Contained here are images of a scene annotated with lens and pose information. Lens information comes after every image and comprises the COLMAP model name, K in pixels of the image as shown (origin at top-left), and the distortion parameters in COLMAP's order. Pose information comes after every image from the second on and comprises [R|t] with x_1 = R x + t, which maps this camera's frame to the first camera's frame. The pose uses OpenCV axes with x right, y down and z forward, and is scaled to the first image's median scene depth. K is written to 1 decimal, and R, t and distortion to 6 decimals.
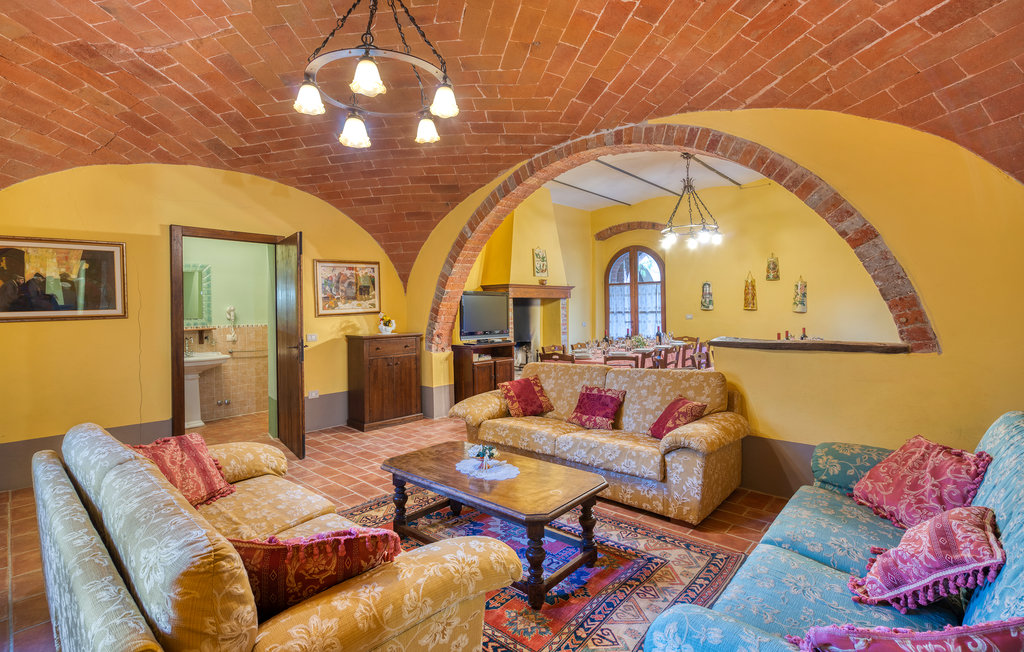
lens RADIAL K [[473.6, 0, 496.5], [0, 473.6, 313.3], [0, 0, 1]] dist [0.000648, 0.001160]
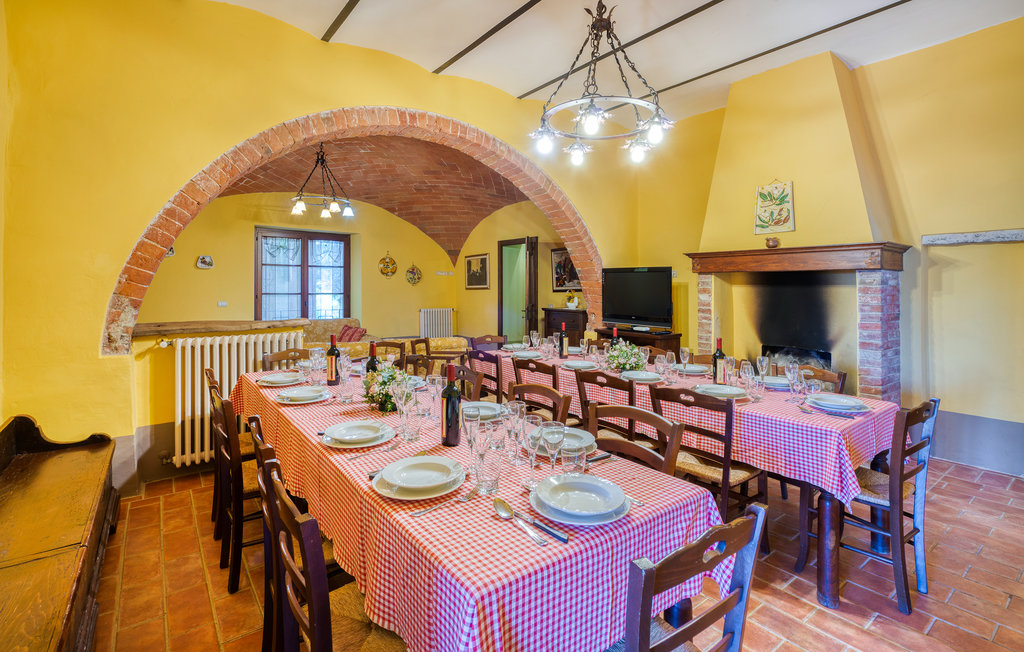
lens RADIAL K [[473.6, 0, 496.5], [0, 473.6, 313.3], [0, 0, 1]] dist [0.000648, 0.001160]
pose [[-0.187531, 0.076438, -0.979280, 1.207686], [-0.004406, 0.996892, 0.078656, -0.046234], [0.982249, 0.019066, -0.186612, 1.355471]]
